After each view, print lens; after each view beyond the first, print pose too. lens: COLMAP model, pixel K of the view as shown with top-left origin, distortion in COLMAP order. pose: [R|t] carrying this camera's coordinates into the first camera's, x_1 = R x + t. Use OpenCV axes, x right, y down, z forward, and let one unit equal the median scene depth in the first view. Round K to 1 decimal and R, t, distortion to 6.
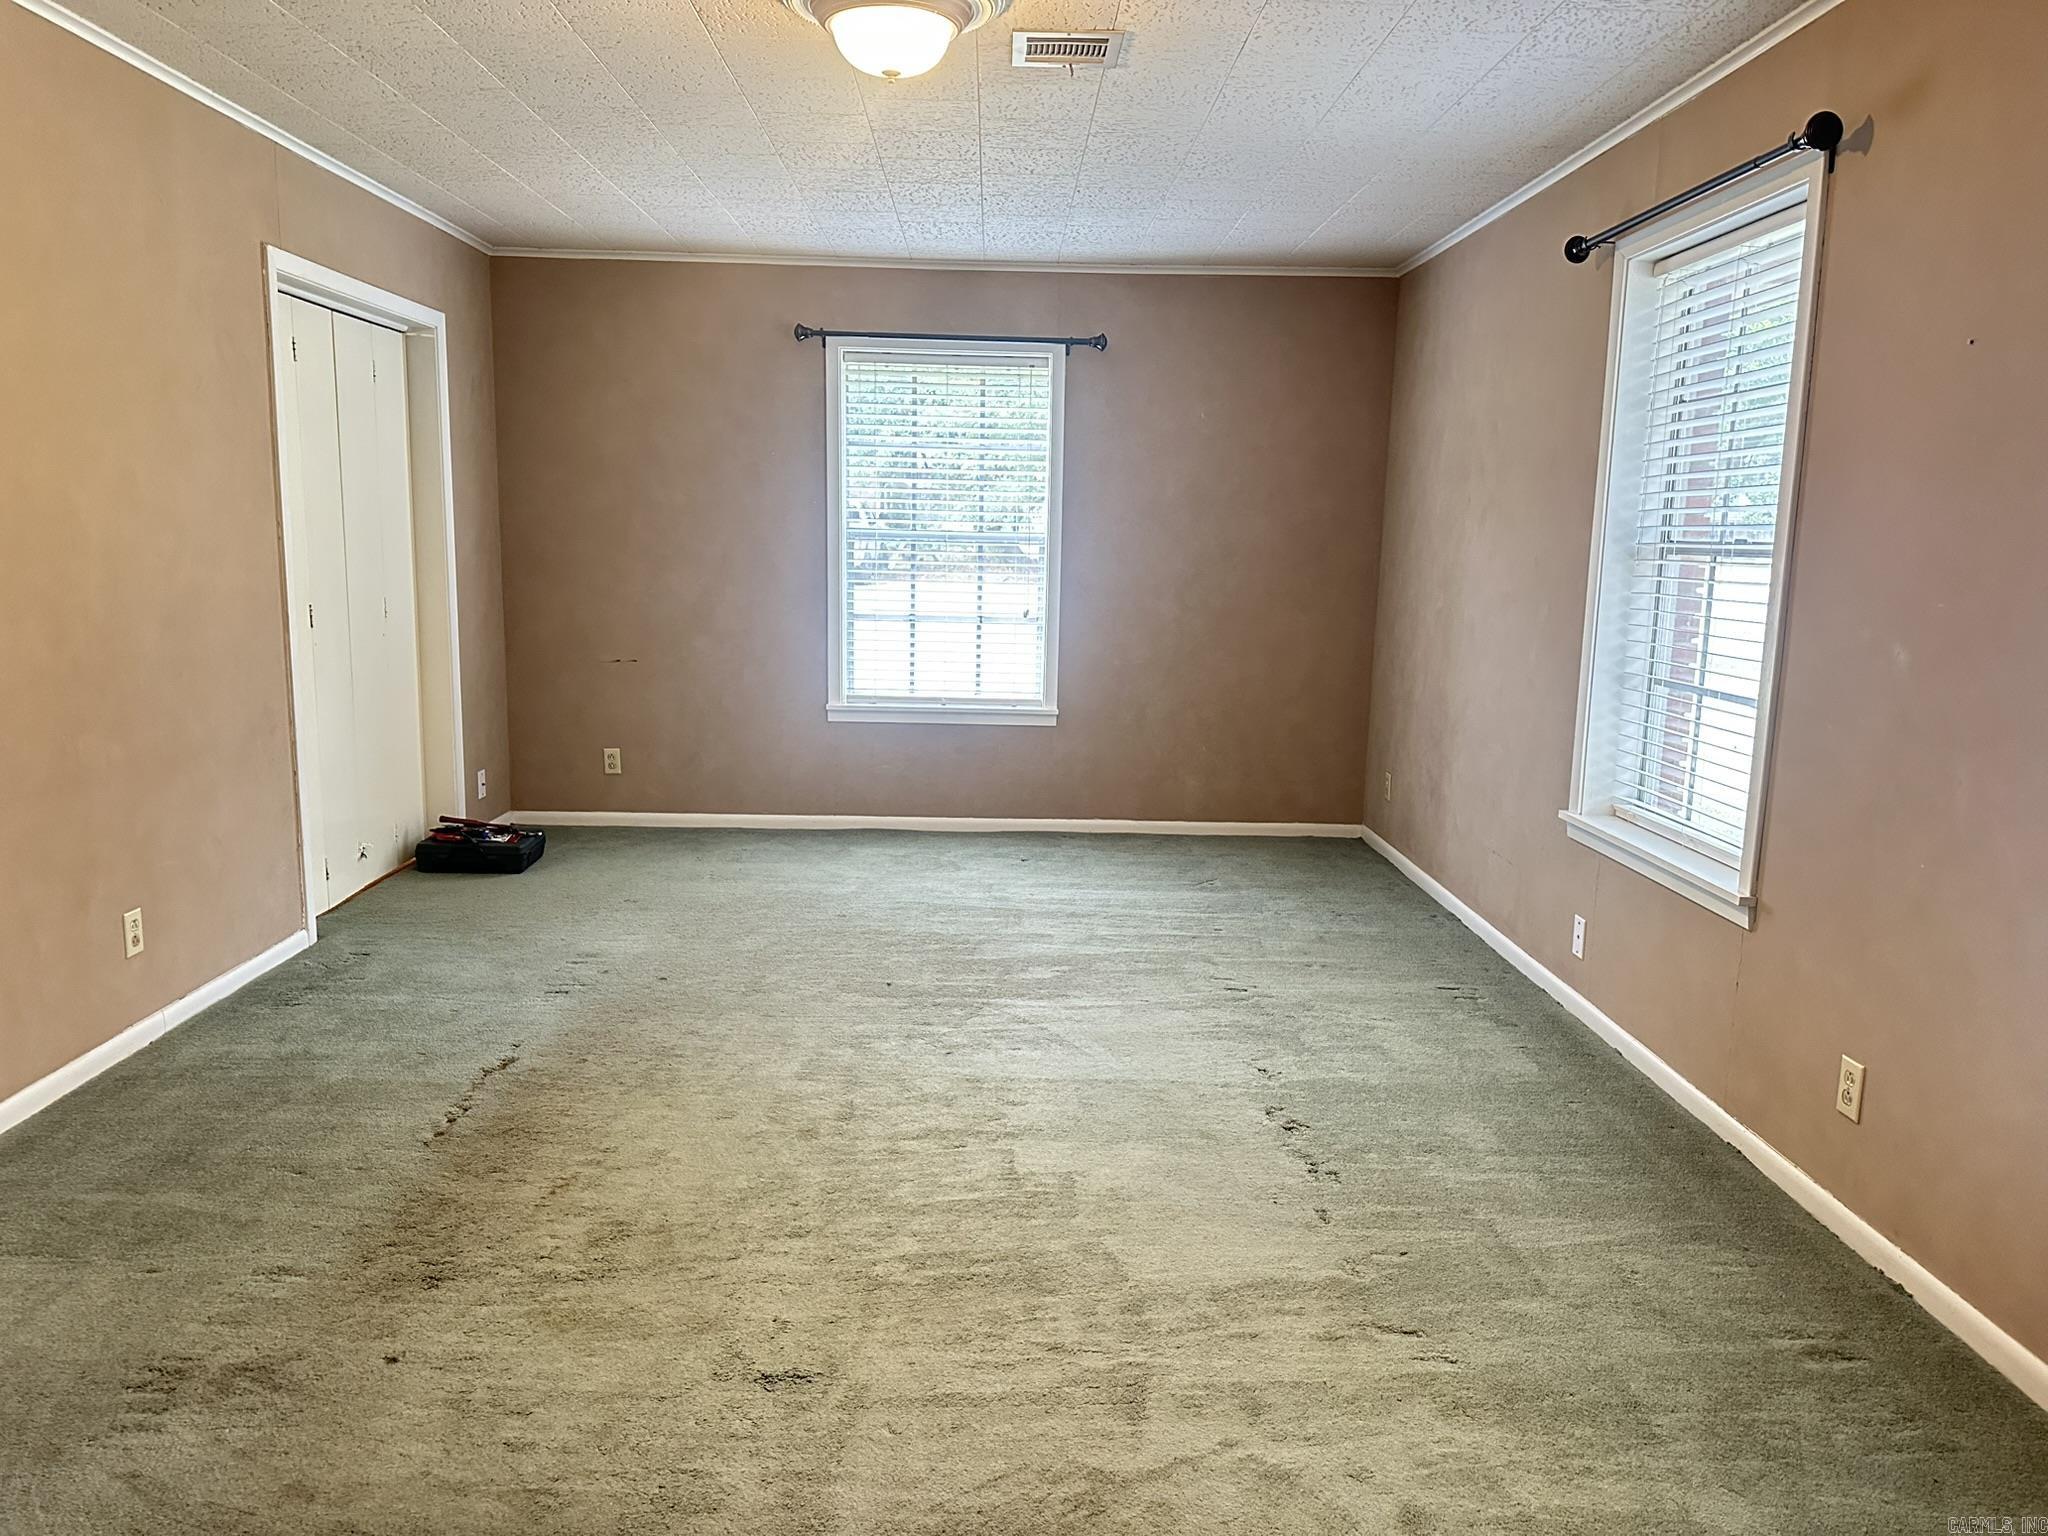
lens RADIAL K [[1451.3, 0, 1030.8], [0, 1451.3, 778.4], [0, 0, 1]] dist [0.140822, -0.230868]
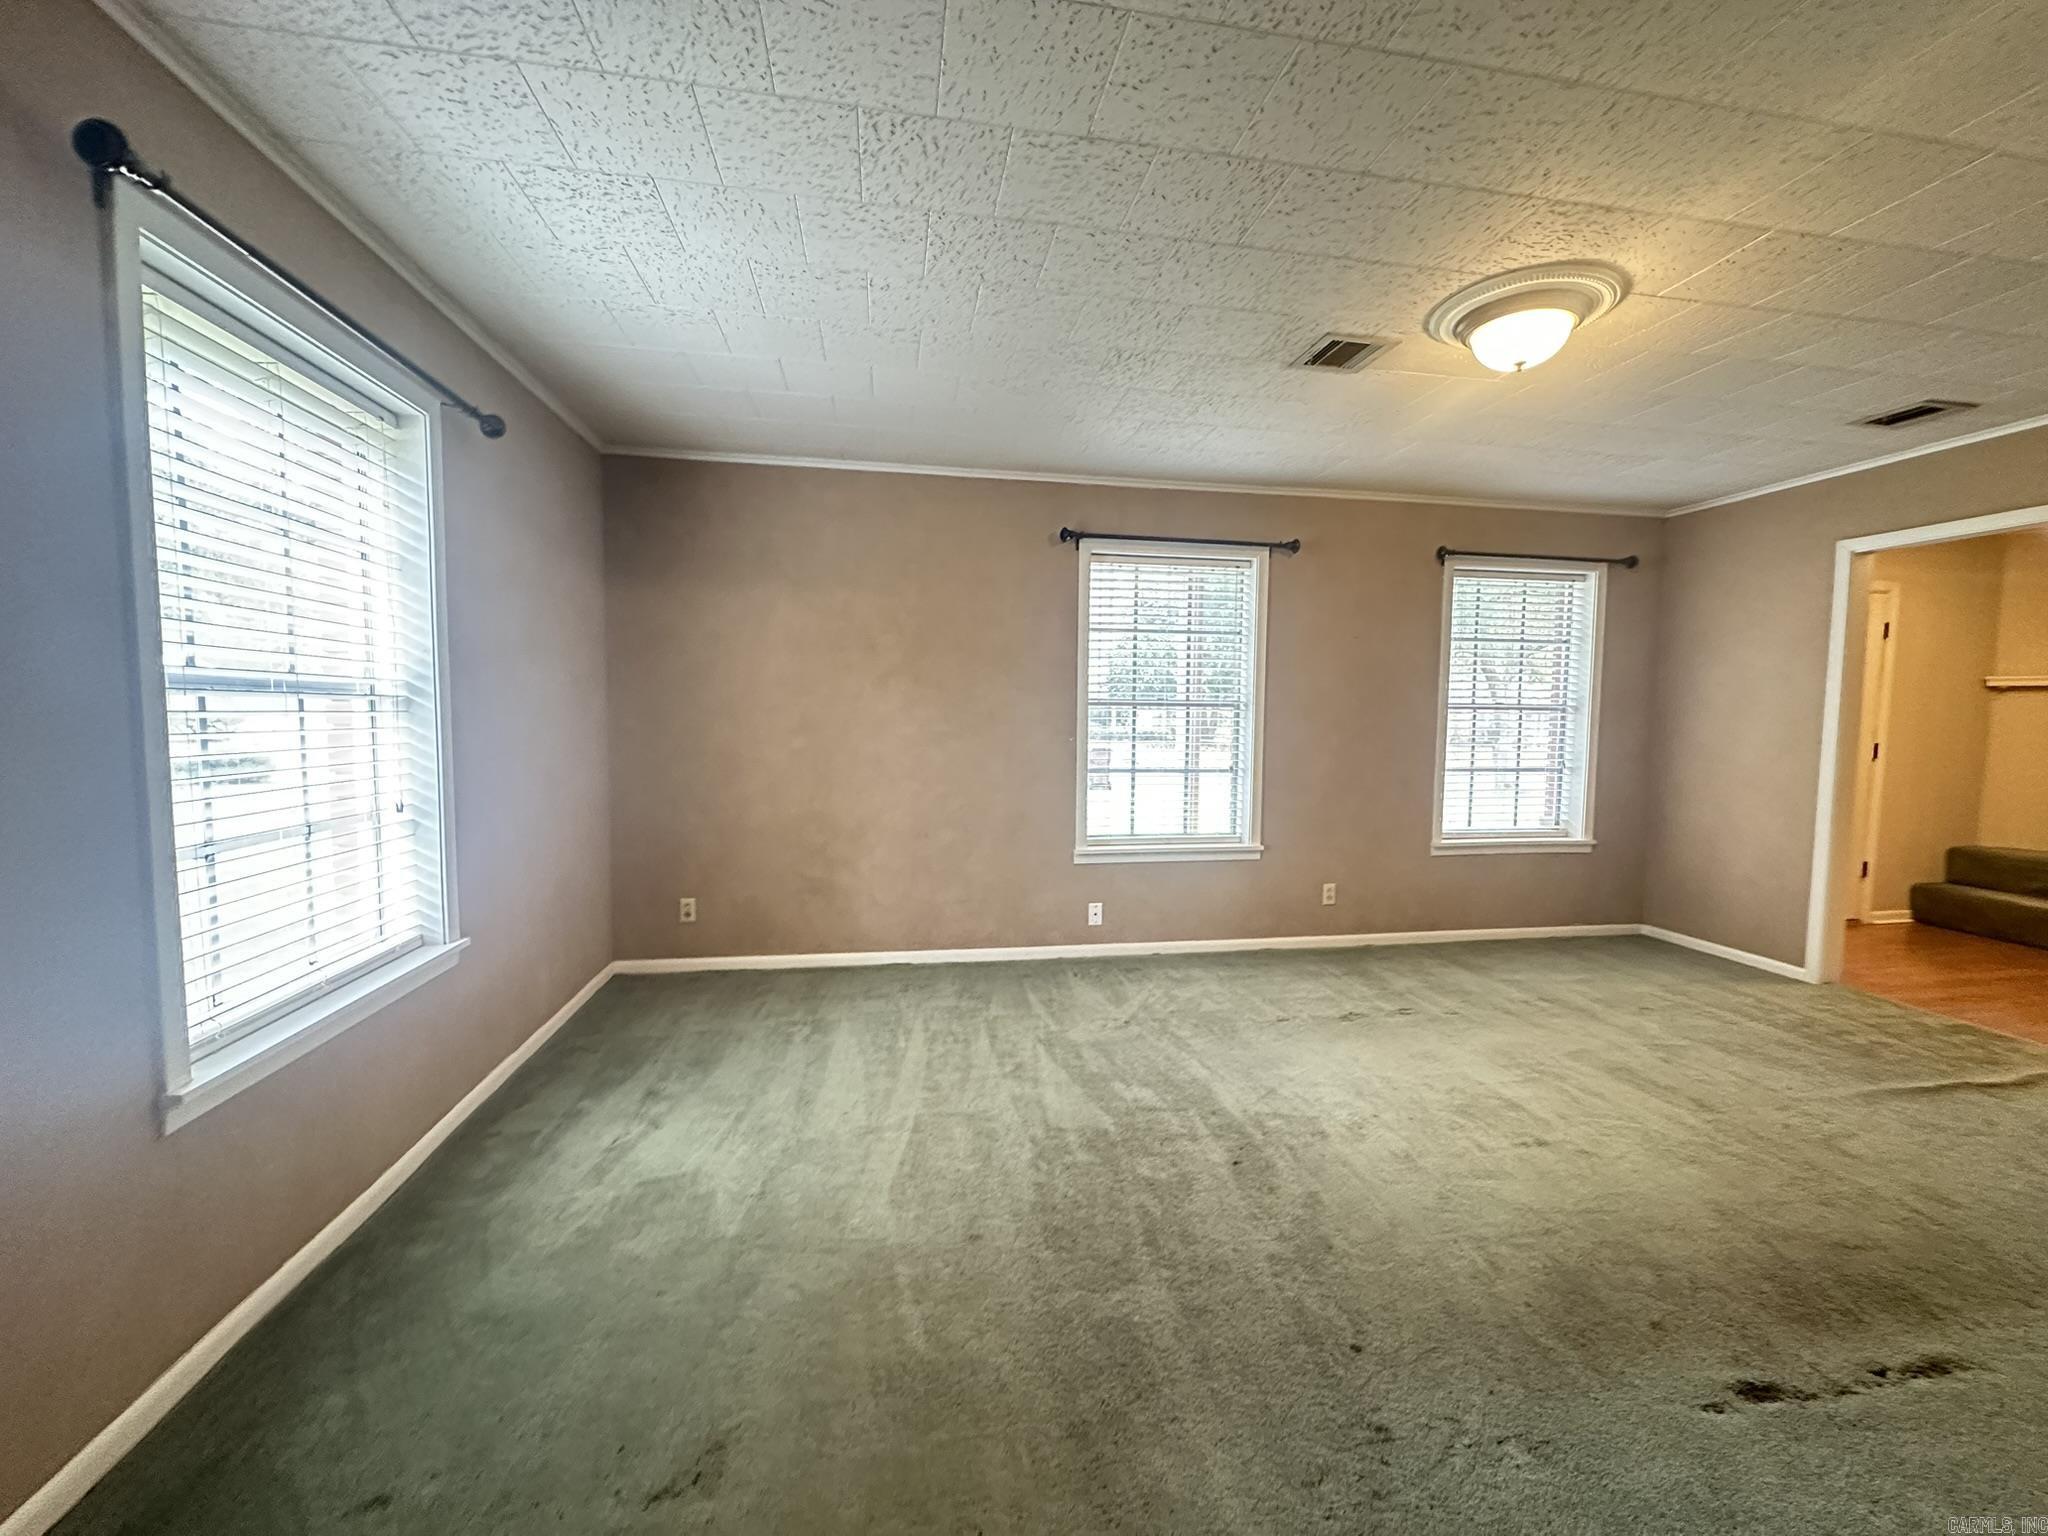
lens RADIAL K [[814.8, 0, 1023.6], [0, 814.8, 763.1], [0, 0, 1]] dist [-0.002542, 0.000039]
pose [[-0.146280, -0.090645, 0.985082, -0.657182], [0.147420, 0.982676, 0.112315, -0.224591], [-0.978197, 0.161650, -0.130383, 1.318103]]
